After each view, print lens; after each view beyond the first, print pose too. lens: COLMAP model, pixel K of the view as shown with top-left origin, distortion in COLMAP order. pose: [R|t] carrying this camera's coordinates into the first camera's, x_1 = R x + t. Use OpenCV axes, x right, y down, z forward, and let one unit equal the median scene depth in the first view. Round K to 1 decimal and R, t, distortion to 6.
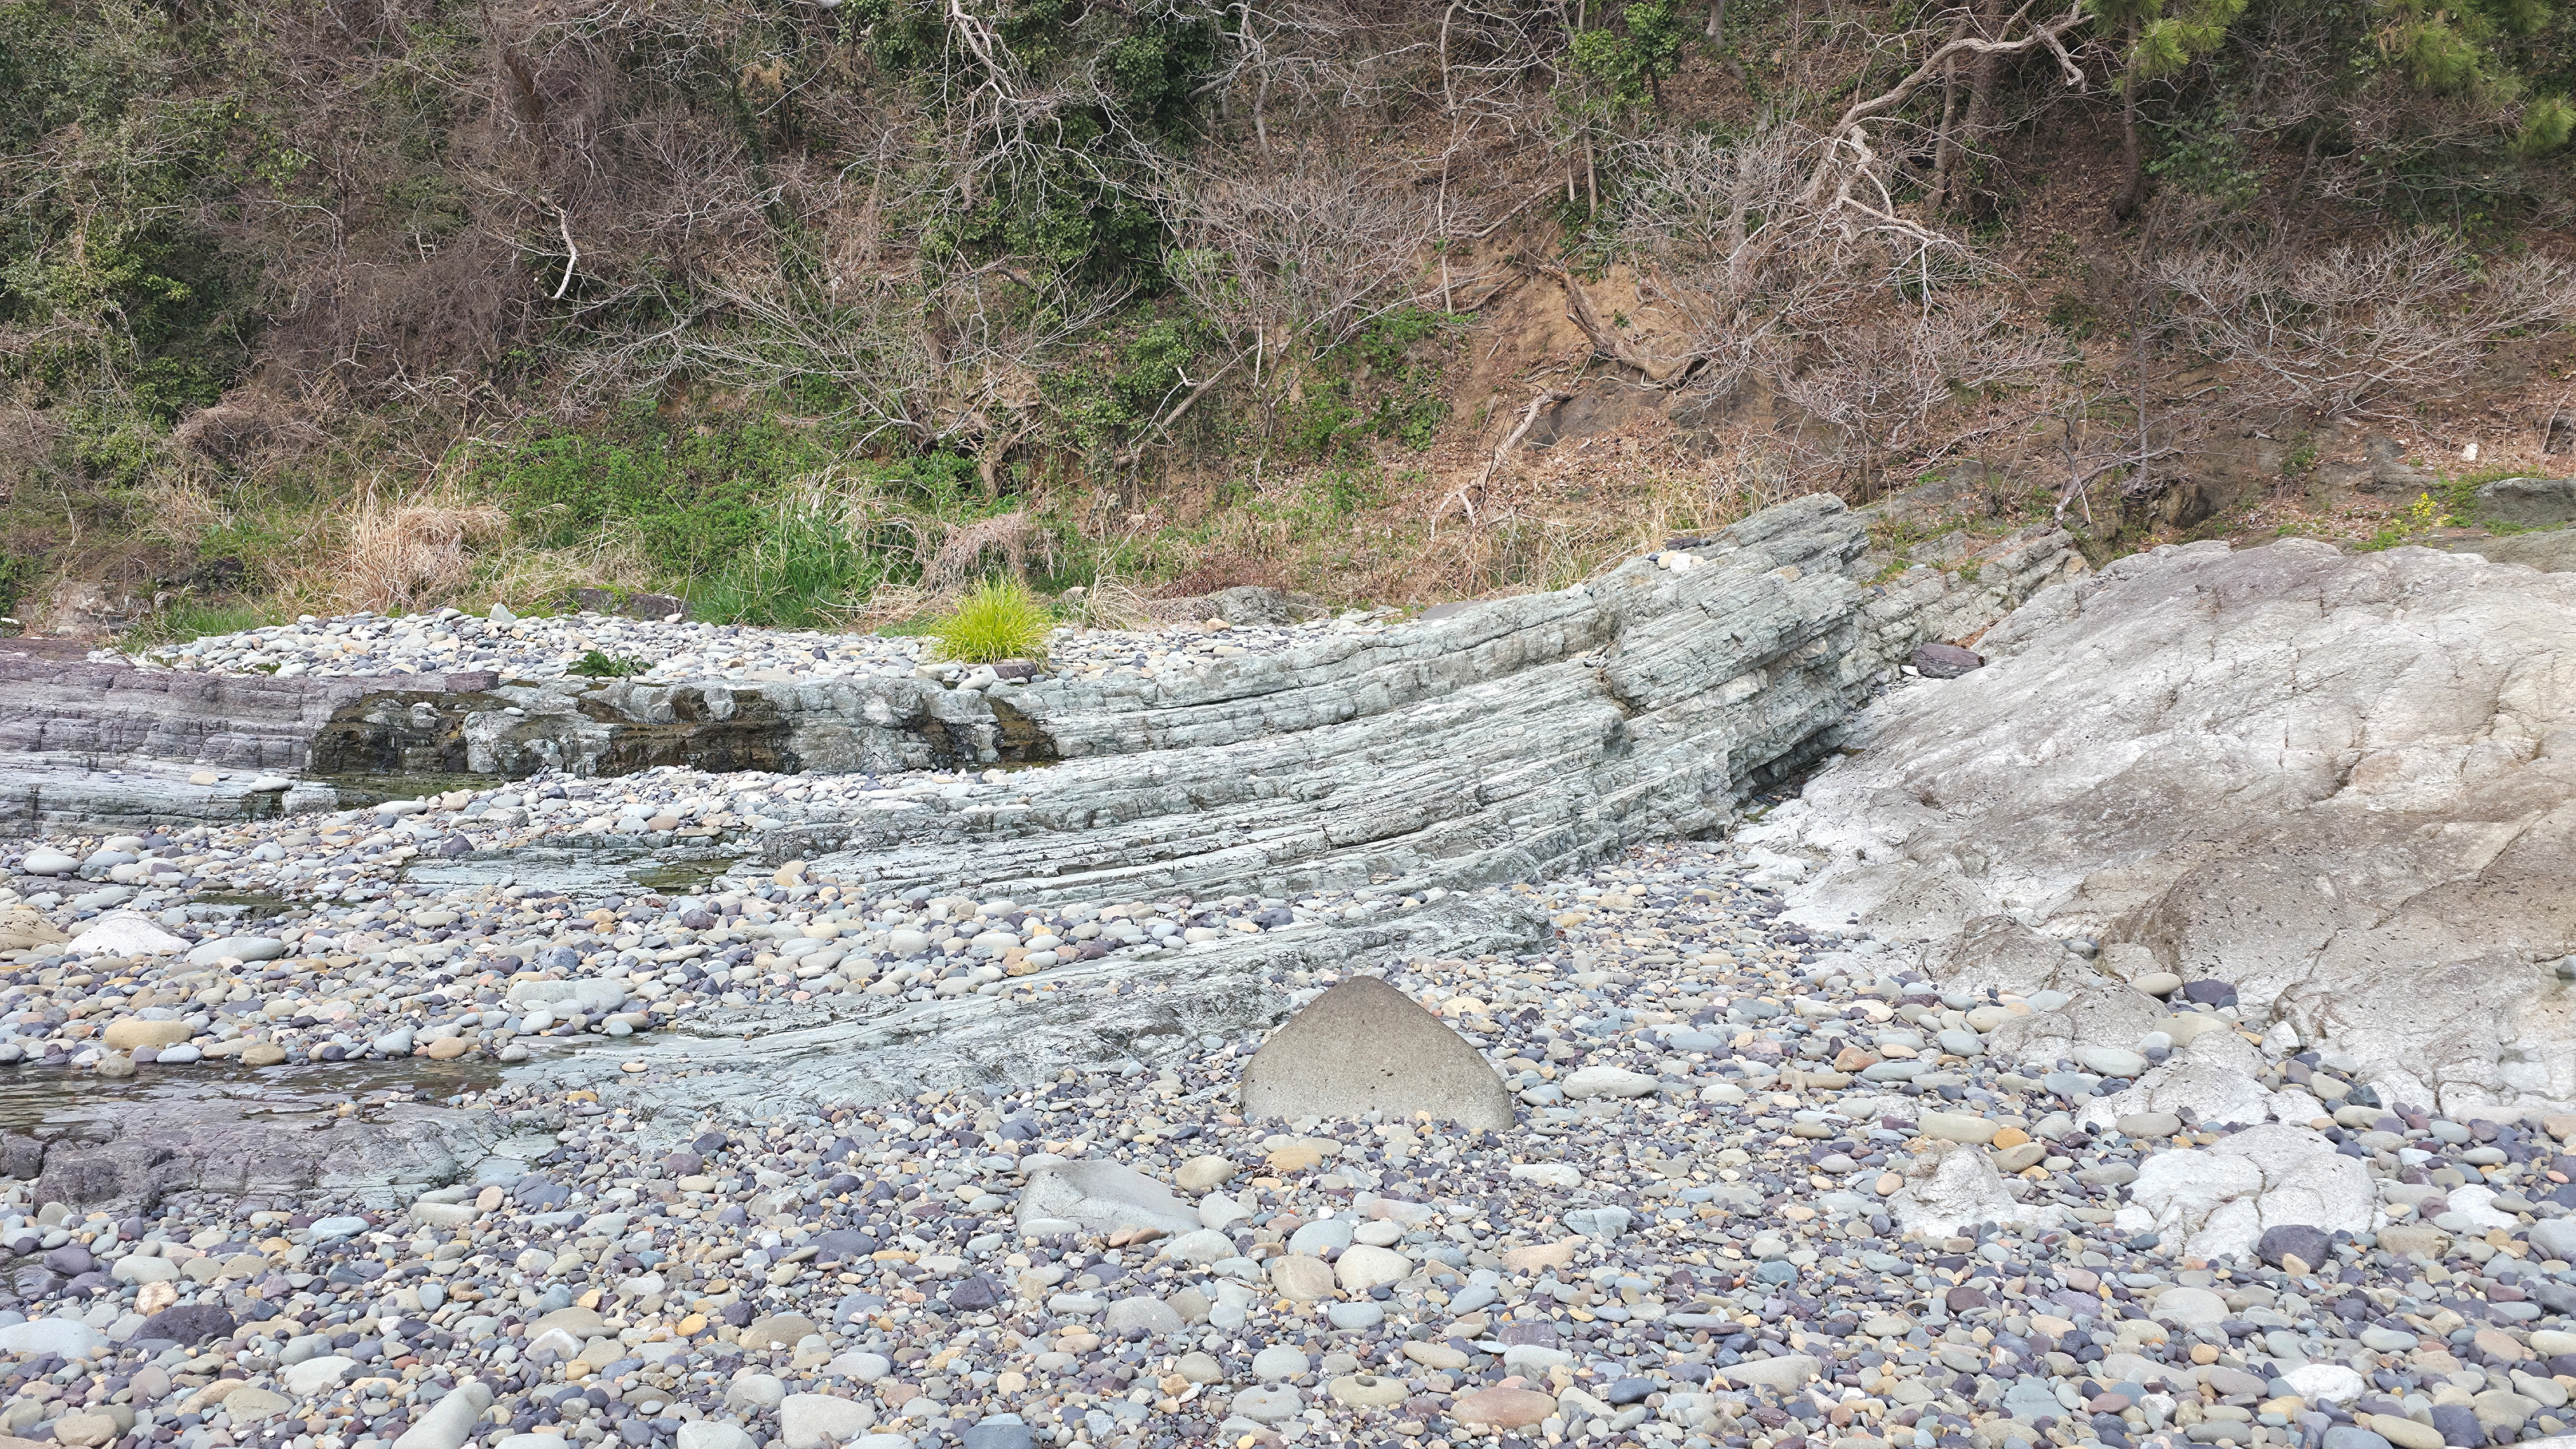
lens RADIAL K [[2327.6, 0, 1288.0], [0, 2327.6, 723.1], [0, 0, 1]] dist [-0.006702, 0.000107]
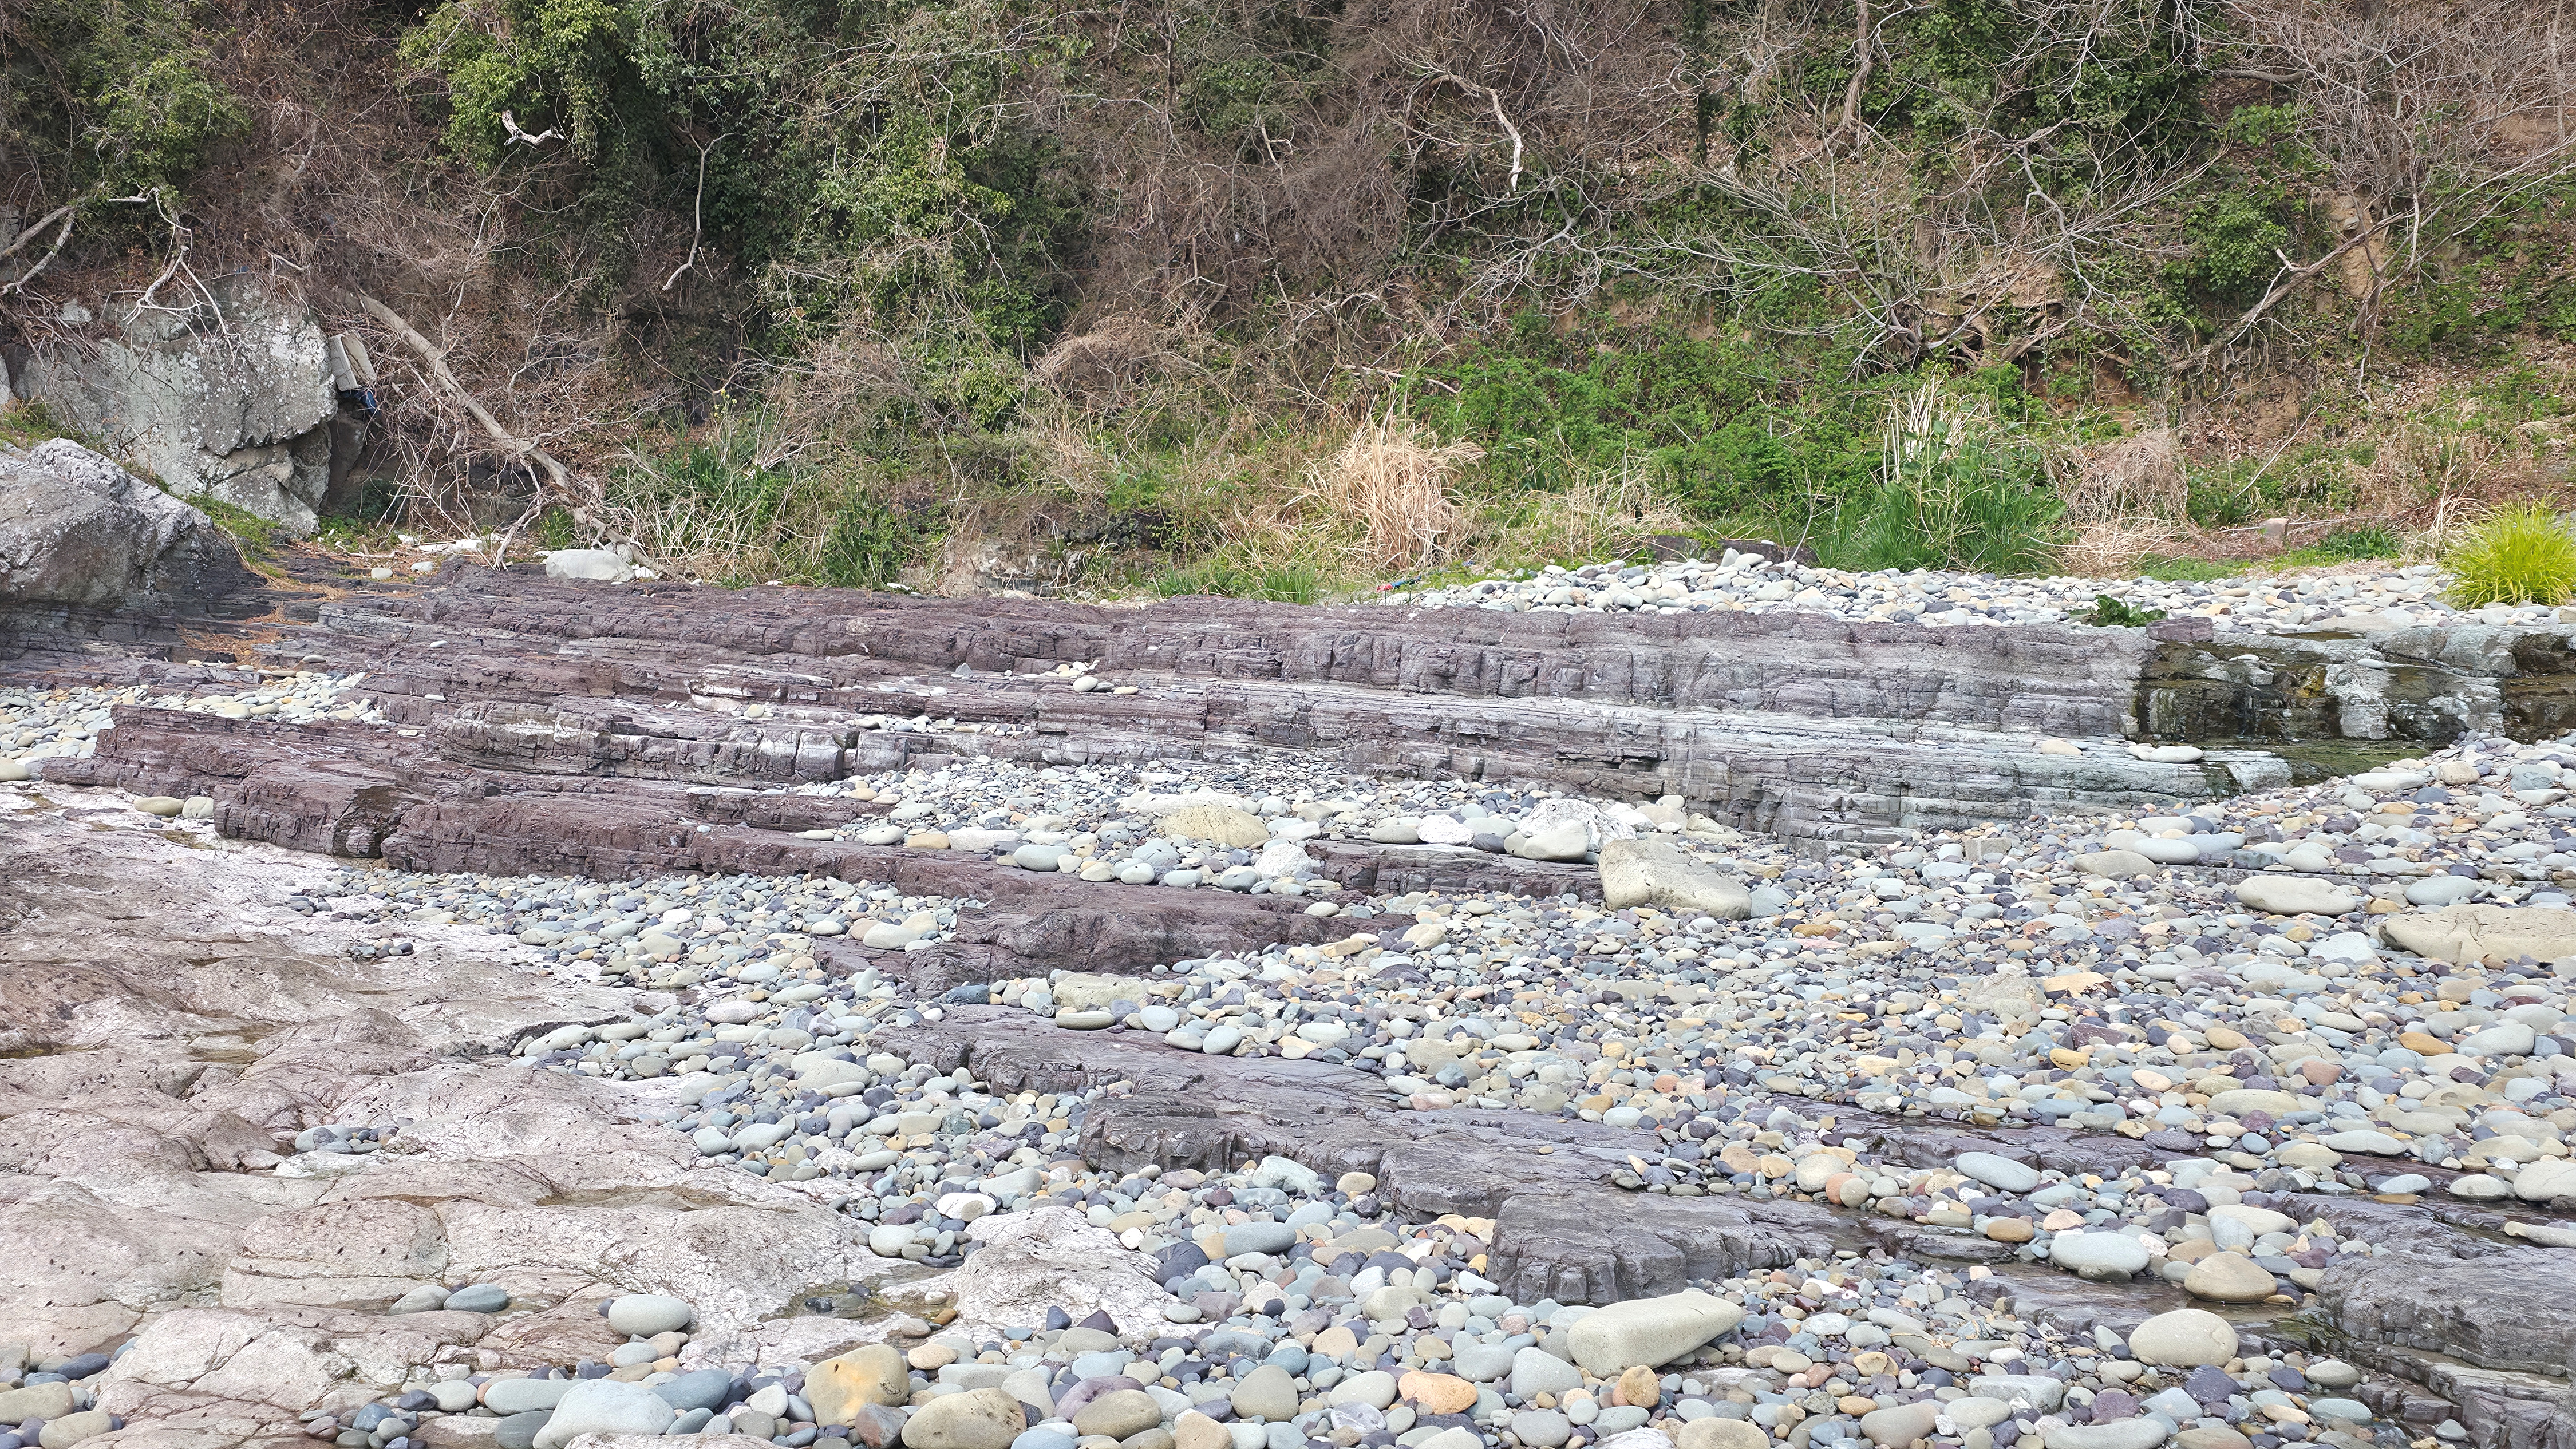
lens RADIAL K [[2748.4, 0, 1288.0], [0, 2748.4, 727.3], [0, 0, 1]] dist [0.022350, 0.000000]
pose [[0.990150, -0.010310, -0.139634, -0.570499], [0.011436, 0.999908, 0.007261, 0.005799], [0.139546, -0.008787, 0.990177, 0.003421]]
